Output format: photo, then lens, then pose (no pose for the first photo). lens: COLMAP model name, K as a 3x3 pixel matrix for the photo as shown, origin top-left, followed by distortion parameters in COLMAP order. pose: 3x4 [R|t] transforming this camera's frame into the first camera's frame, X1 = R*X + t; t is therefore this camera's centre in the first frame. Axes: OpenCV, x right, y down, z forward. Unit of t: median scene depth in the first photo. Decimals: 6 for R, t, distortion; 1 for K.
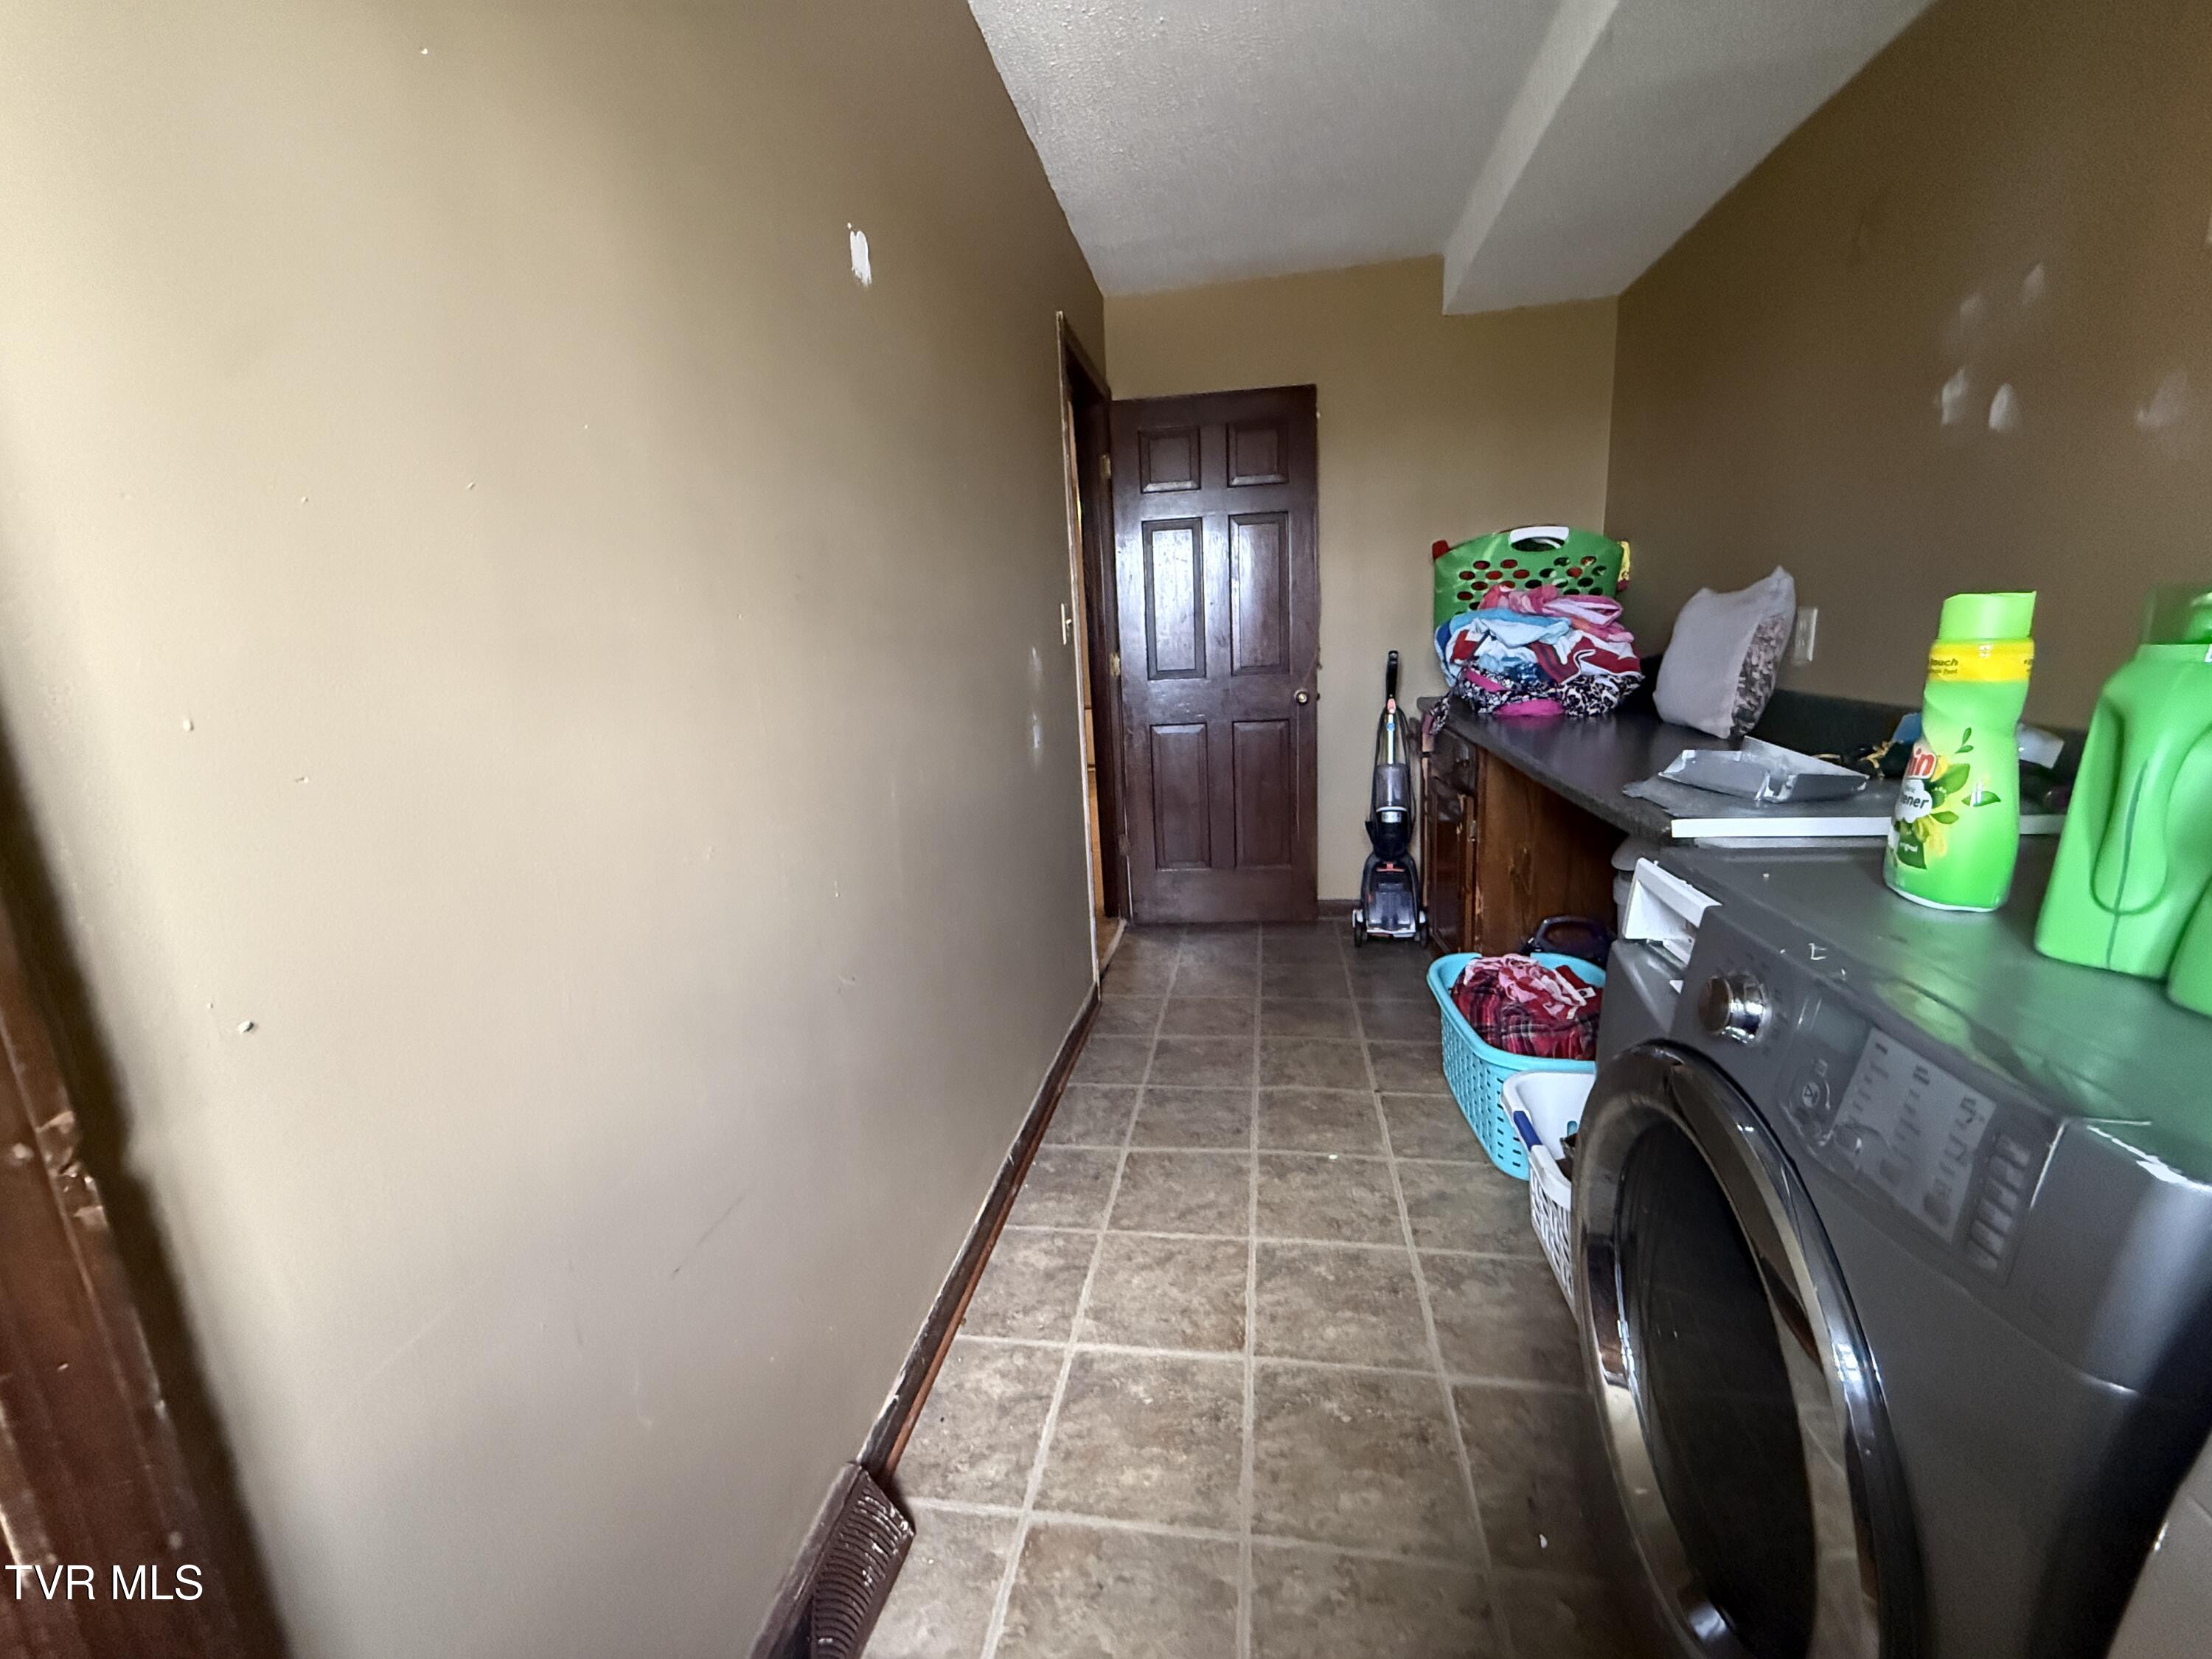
lens RADIAL K [[883.6, 0, 1106.0], [0, 883.6, 829.5], [0, 0, 1]] dist [-0.003471, -0.000133]
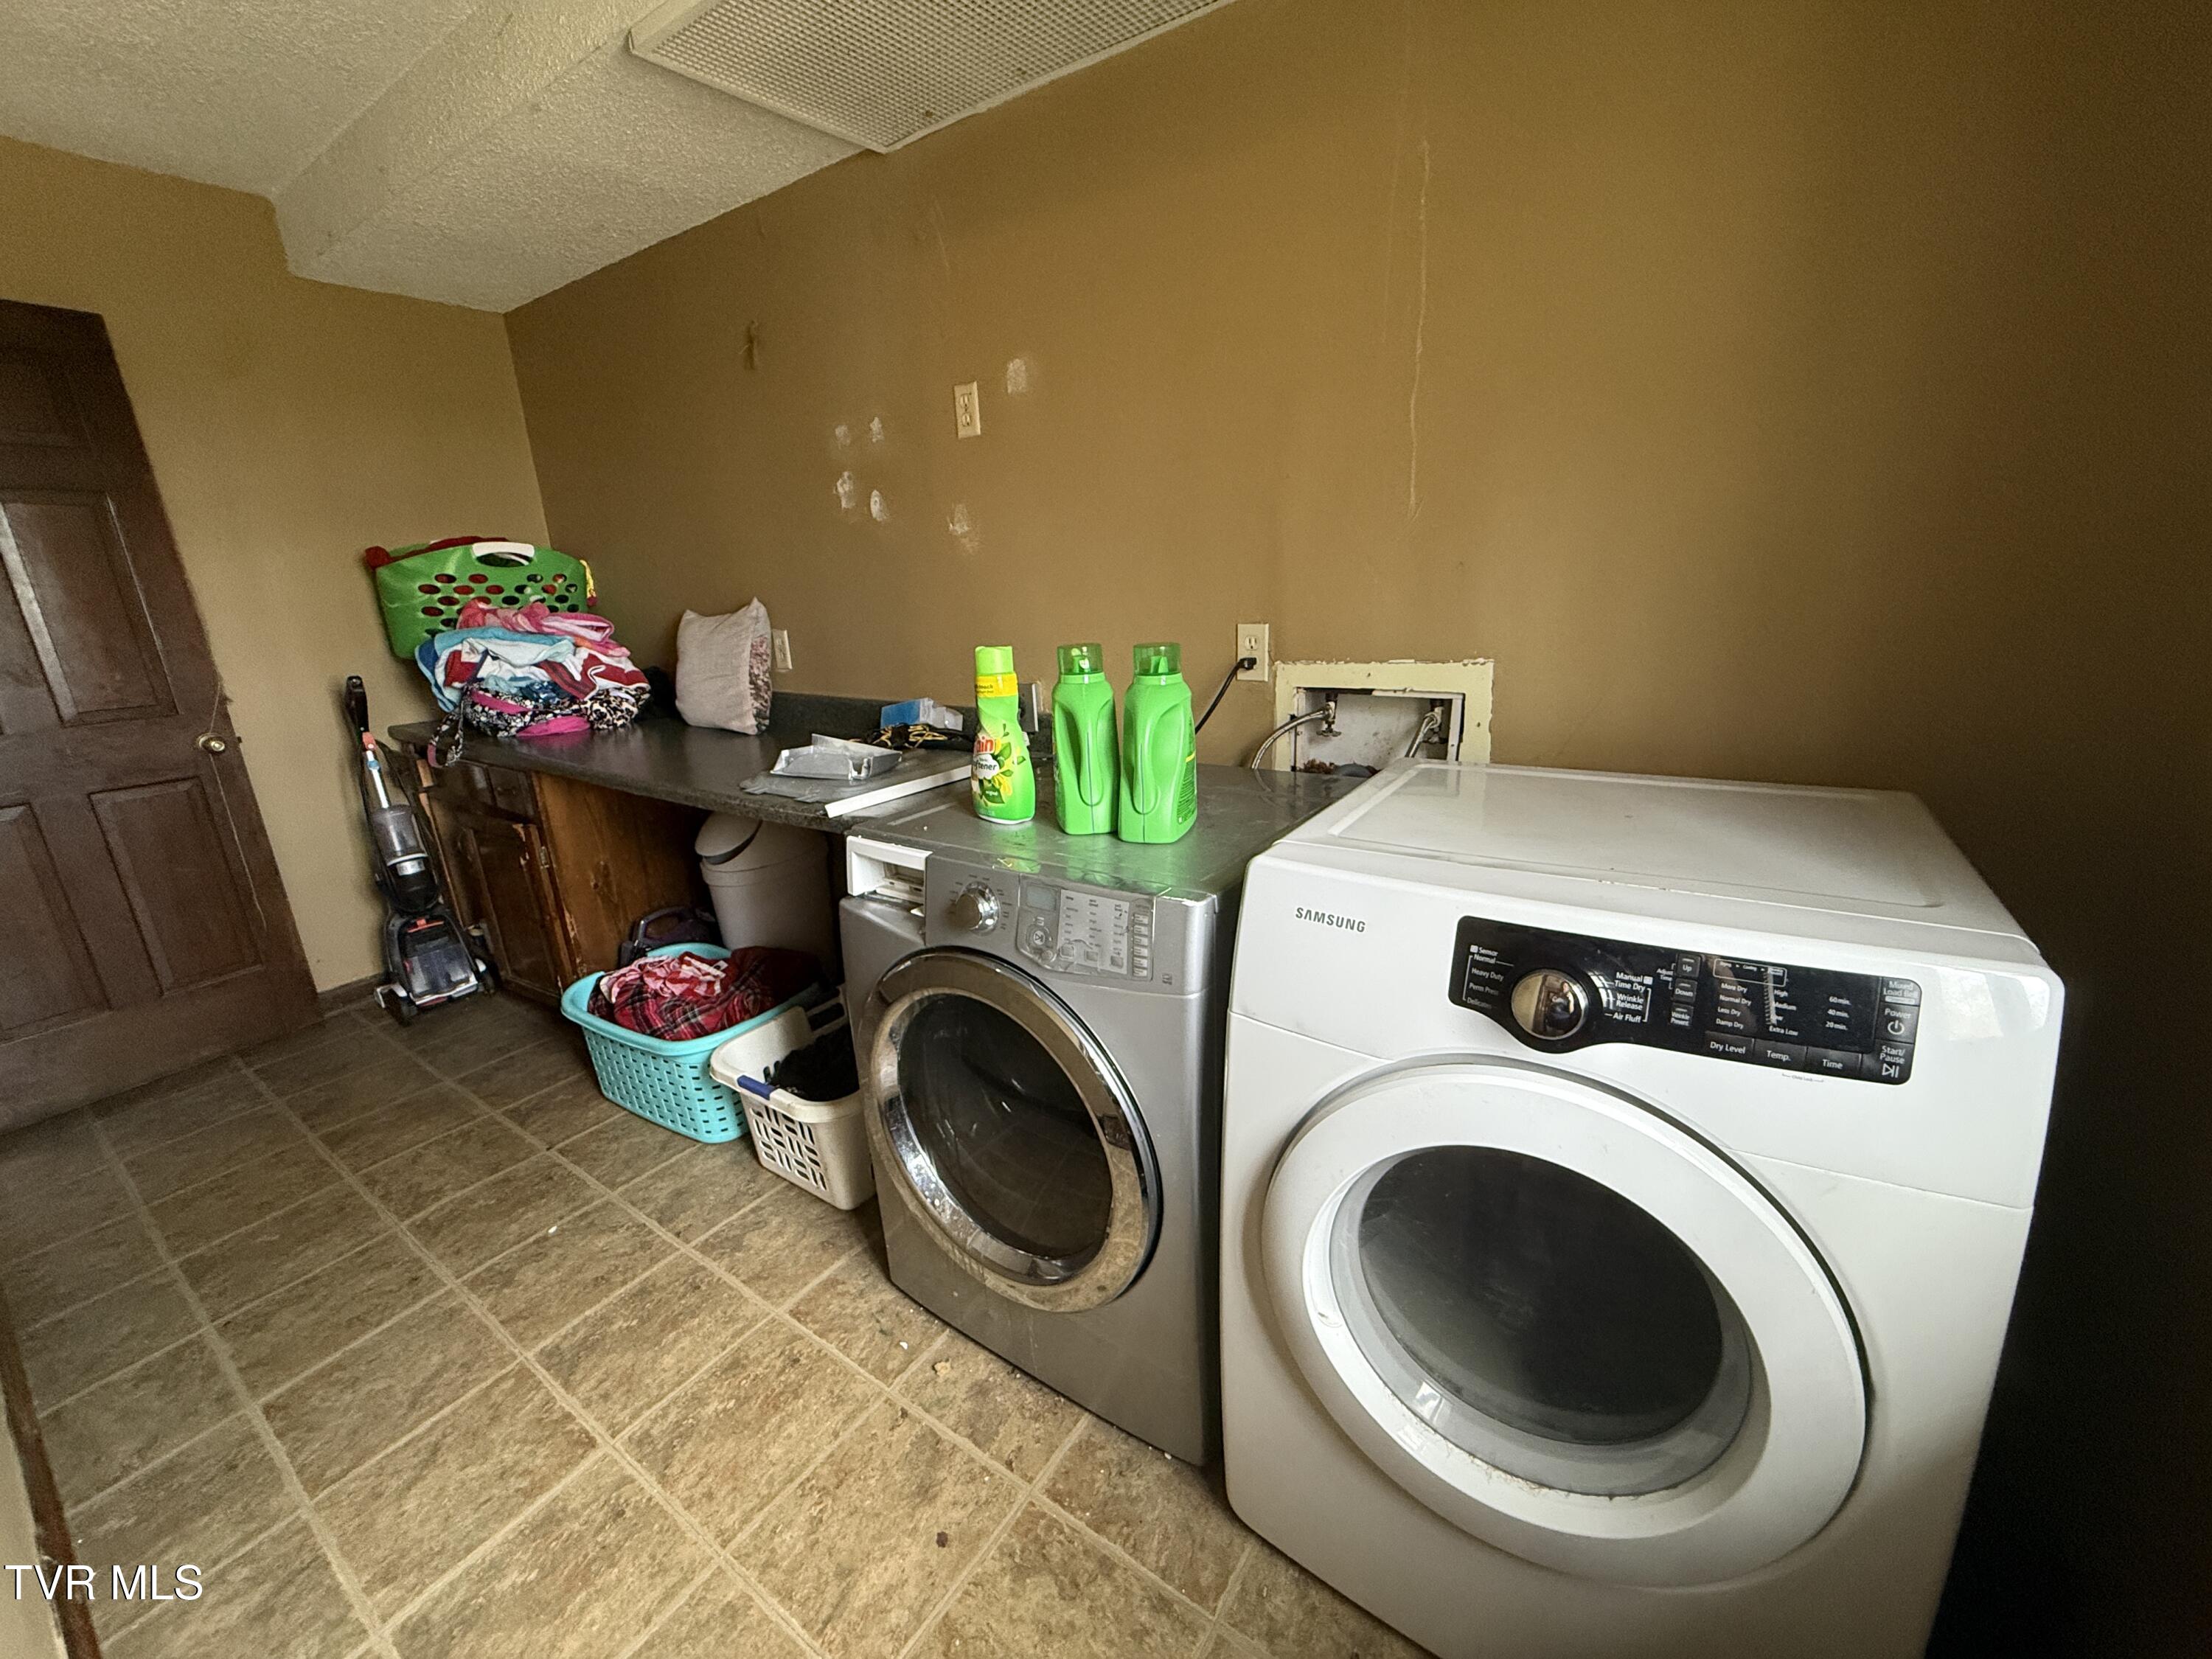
lens RADIAL K [[883.6, 0, 1106.0], [0, 883.6, 829.5], [0, 0, 1]] dist [-0.003471, -0.000133]
pose [[0.410593, -0.219884, 0.884909, -0.222514], [0.209235, 0.967312, 0.143276, -0.045836], [-0.887488, 0.126326, 0.443179, 0.017445]]
